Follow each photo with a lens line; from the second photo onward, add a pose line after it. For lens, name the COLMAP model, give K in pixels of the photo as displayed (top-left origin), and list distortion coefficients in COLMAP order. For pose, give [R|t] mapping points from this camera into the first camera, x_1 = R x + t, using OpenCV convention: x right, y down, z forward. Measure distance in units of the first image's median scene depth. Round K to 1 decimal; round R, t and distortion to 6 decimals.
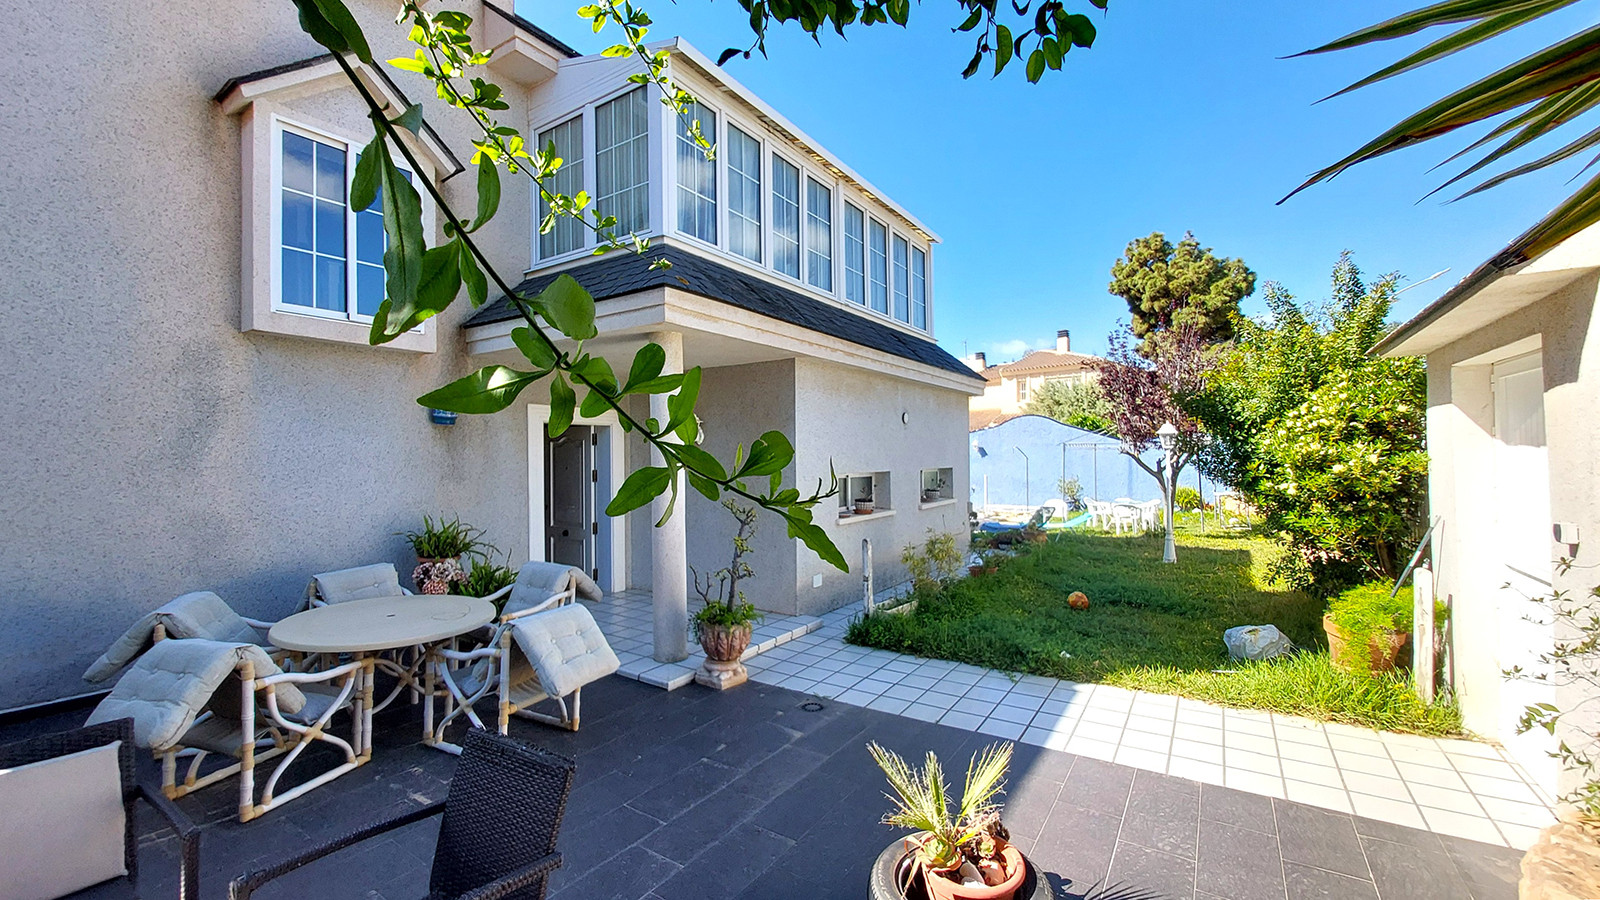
lens RADIAL K [[640.8, 0, 802.1], [0, 640.8, 450.9], [0, 0, 1]] dist [0.001266, -0.002349]
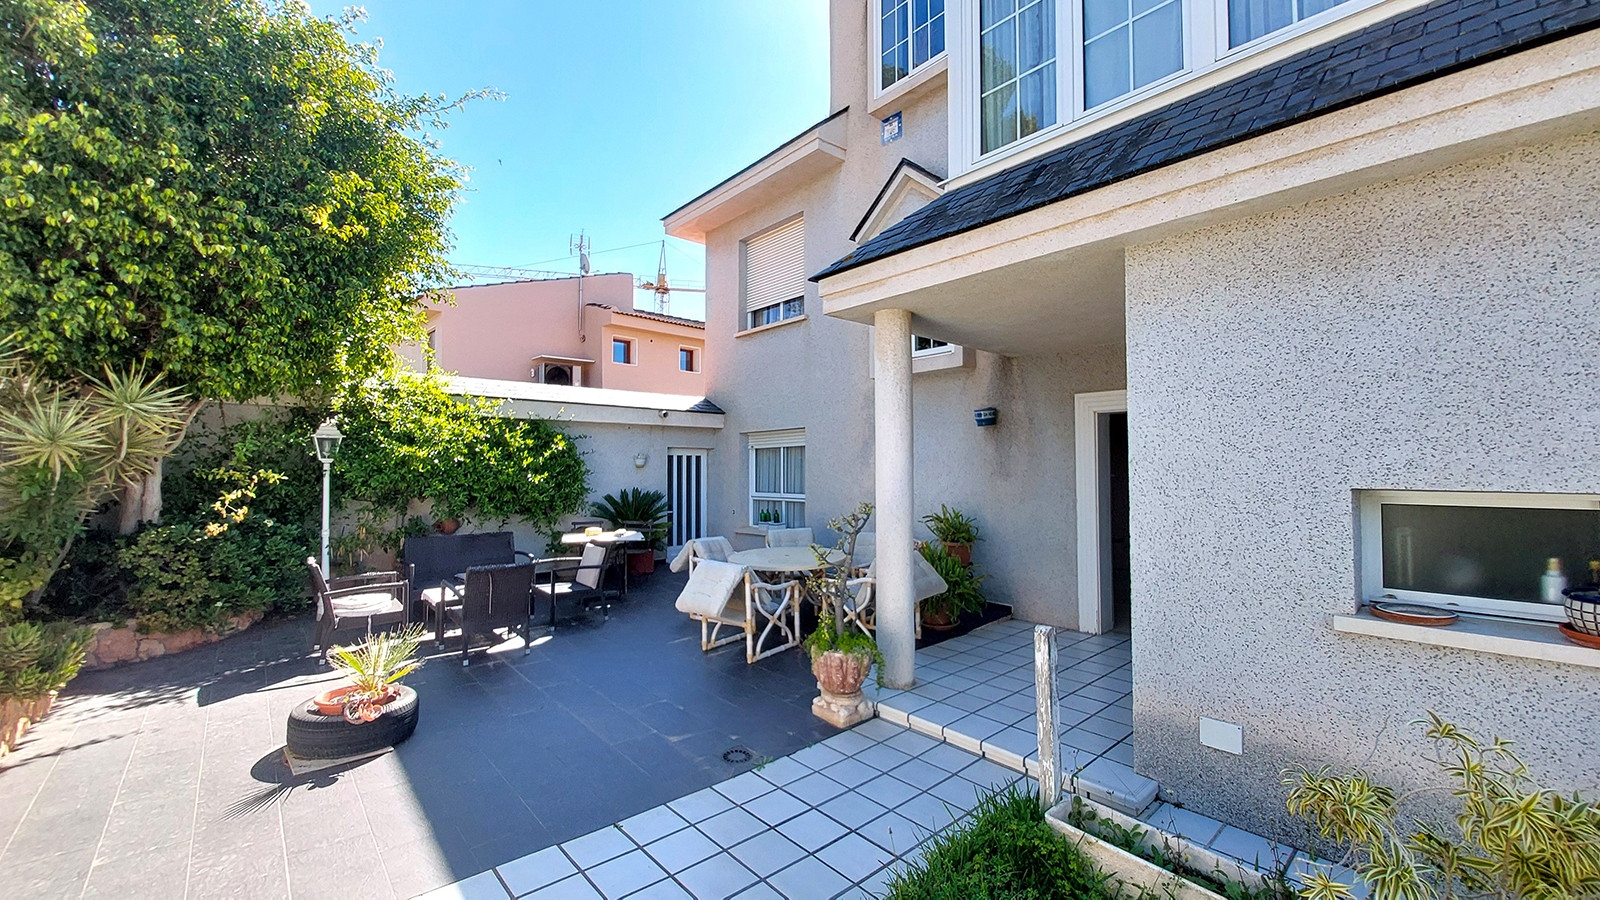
lens RADIAL K [[640.8, 0, 803.0], [0, 640.8, 451.6], [0, 0, 1]] dist [0.001266, -0.002349]
pose [[-0.275174, -0.014349, -0.961287, 0.706719], [0.017438, 0.999650, -0.019913, 0.022550], [0.961236, -0.022242, -0.274828, 1.174242]]
